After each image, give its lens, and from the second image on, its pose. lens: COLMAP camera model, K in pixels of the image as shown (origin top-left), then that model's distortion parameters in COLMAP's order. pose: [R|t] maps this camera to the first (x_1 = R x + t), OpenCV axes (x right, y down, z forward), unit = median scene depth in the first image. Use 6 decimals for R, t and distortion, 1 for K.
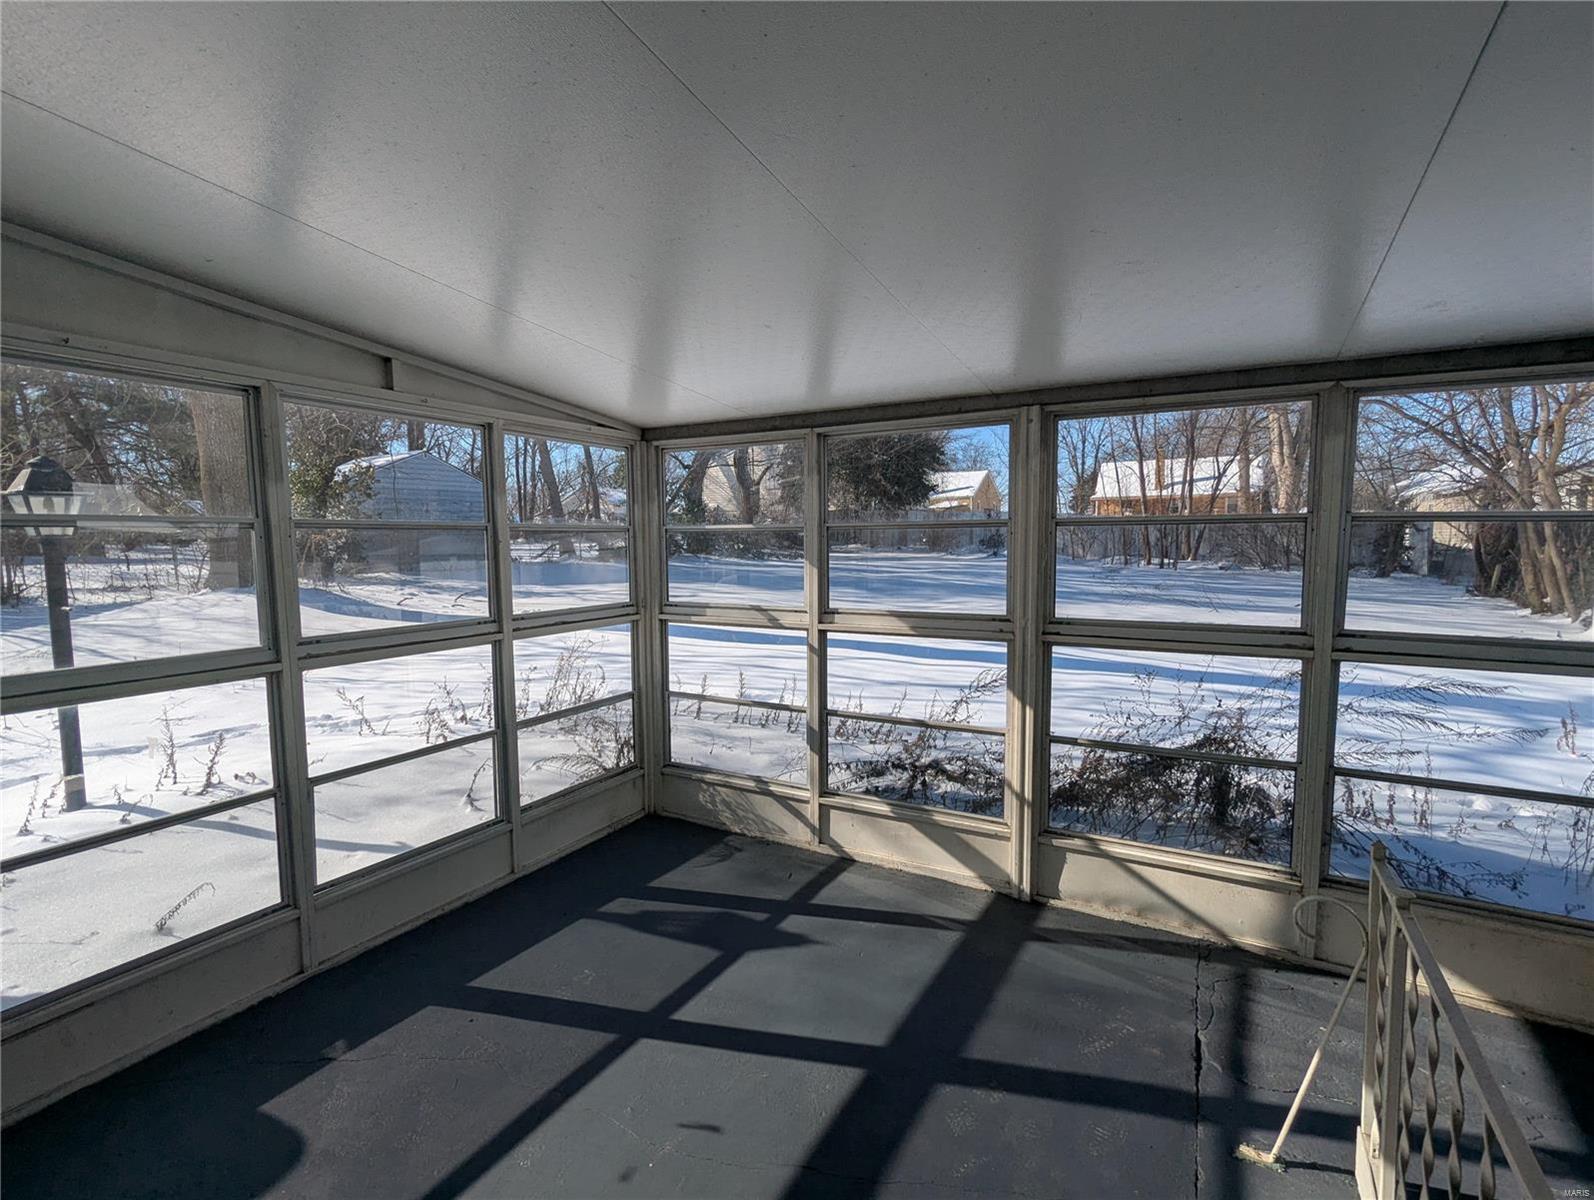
lens RADIAL K [[752.8, 0, 795.5], [0, 752.8, 603.3], [0, 0, 1]] dist [0.000800, 0.000328]
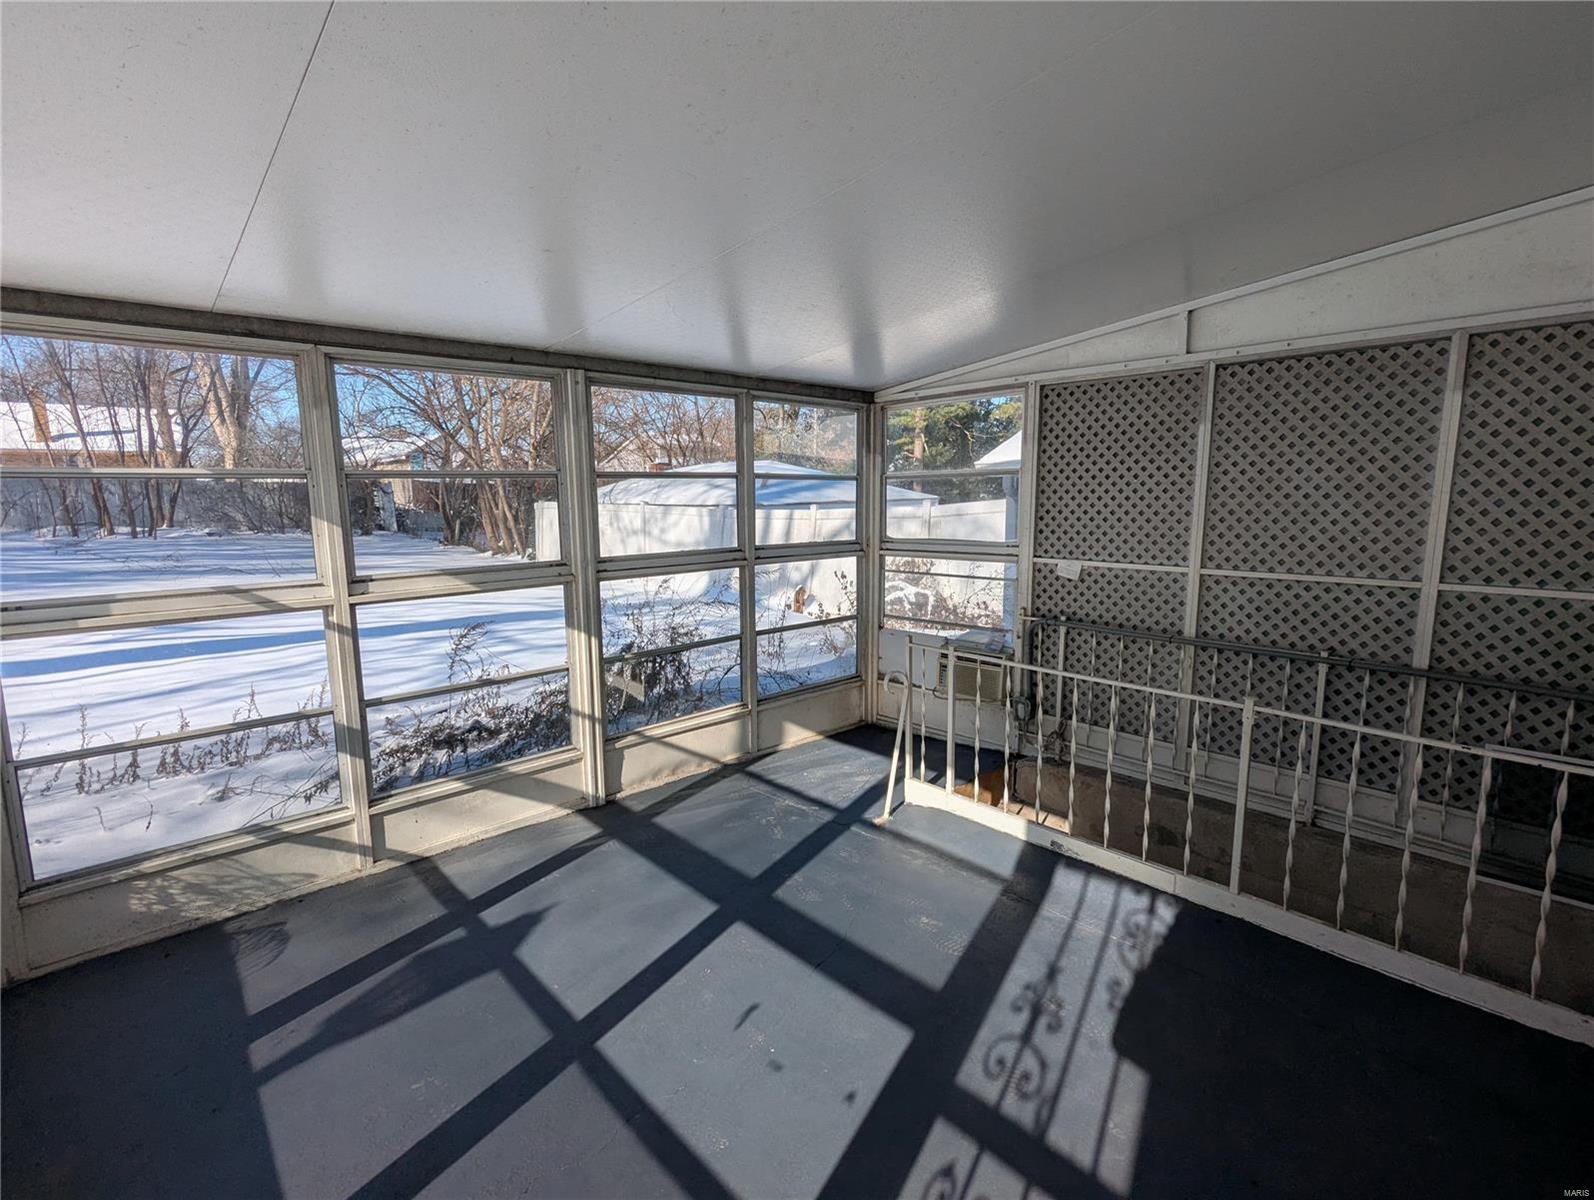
lens RADIAL K [[752.8, 0, 795.5], [0, 752.8, 603.3], [0, 0, 1]] dist [0.000800, 0.000328]
pose [[0.311170, -0.136650, 0.940479, -0.601738], [0.092380, 0.989271, 0.113174, -0.013154], [-0.945854, 0.051665, 0.320455, 0.309189]]
